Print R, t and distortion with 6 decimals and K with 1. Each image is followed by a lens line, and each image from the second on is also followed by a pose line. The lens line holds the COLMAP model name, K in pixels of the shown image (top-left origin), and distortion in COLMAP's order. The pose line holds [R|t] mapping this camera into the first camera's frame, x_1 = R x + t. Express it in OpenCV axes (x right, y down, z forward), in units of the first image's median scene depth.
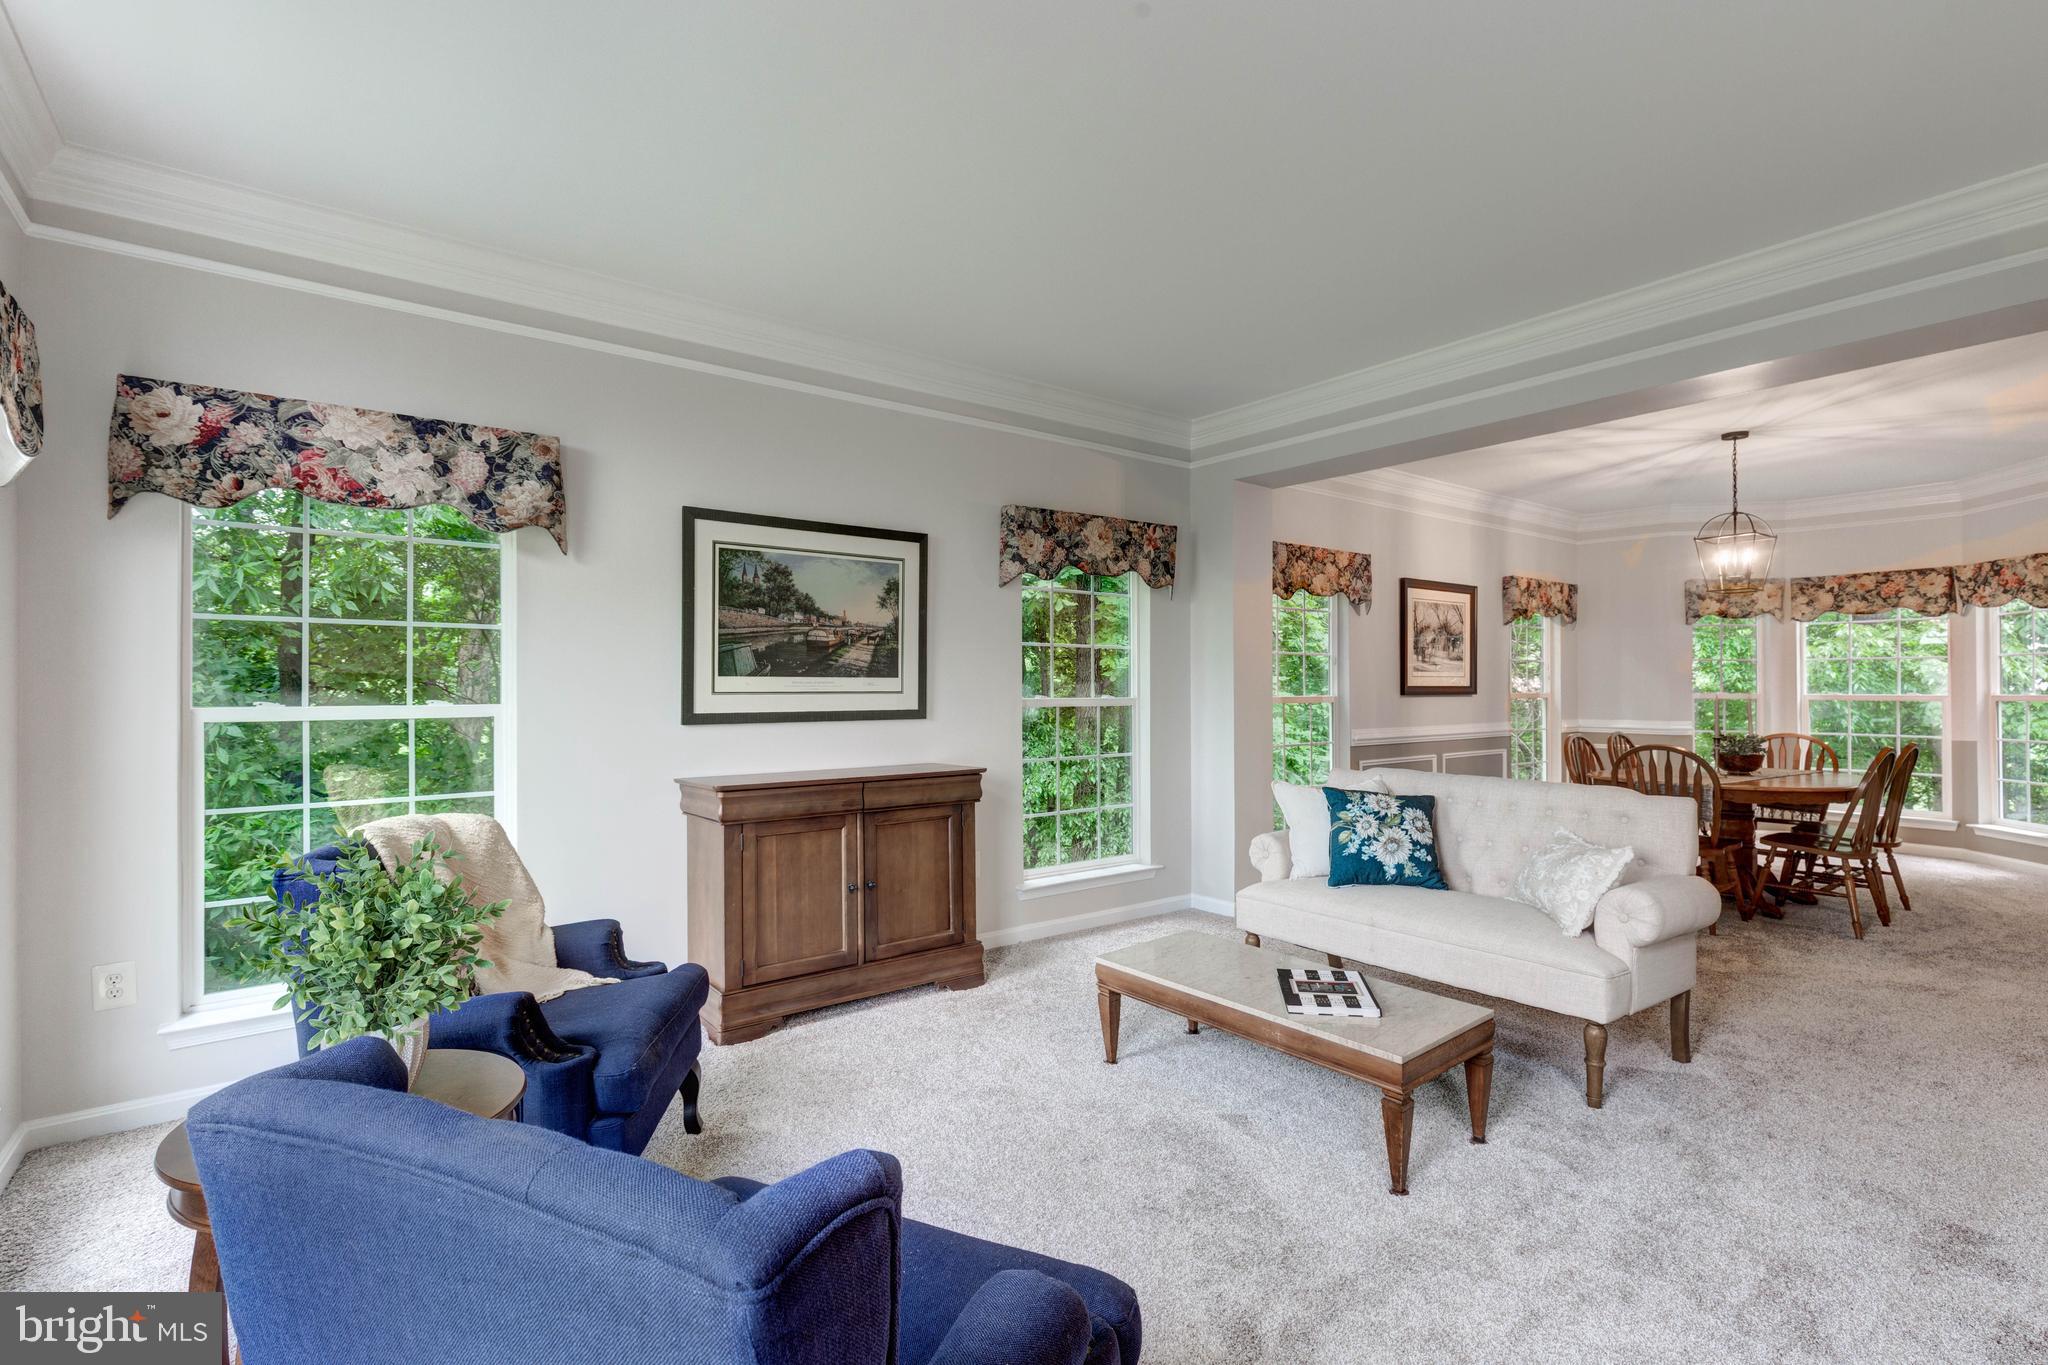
lens RADIAL K [[946.4, 0, 1023.7], [0, 946.4, 684.2], [0, 0, 1]] dist [0.005544, -0.000474]
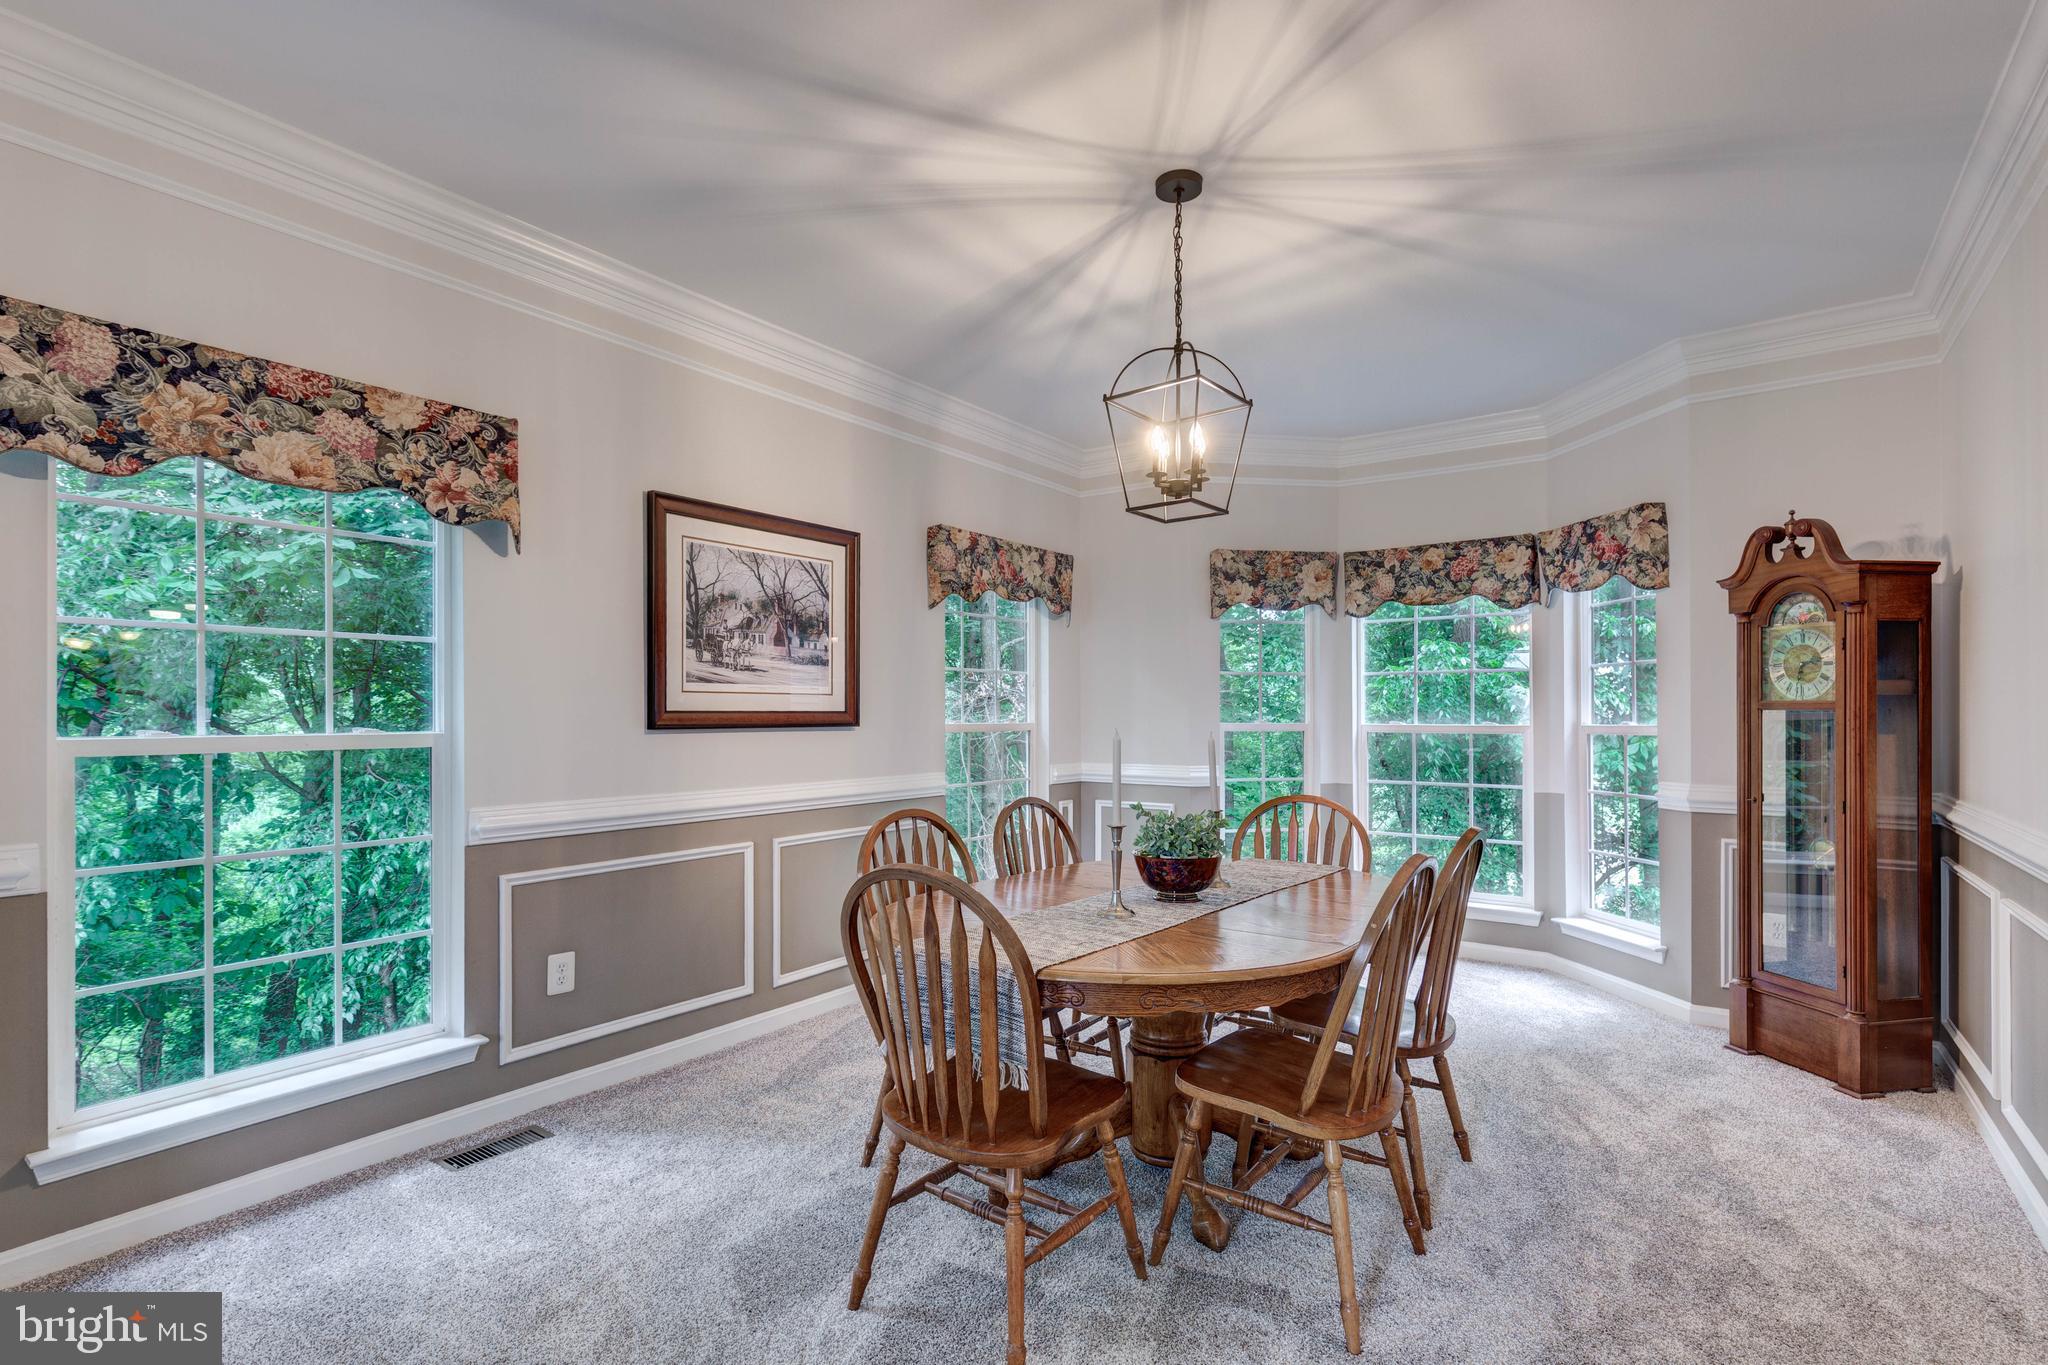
lens RADIAL K [[946.4, 0, 1041.2], [0, 946.4, 717.3], [0, 0, 1]] dist [0.005544, -0.000474]
pose [[0.955526, -0.000725, 0.294906, 0.716620], [-0.000998, 0.999983, 0.005694, 0.004252], [-0.294905, -0.005736, 0.955509, 0.744076]]
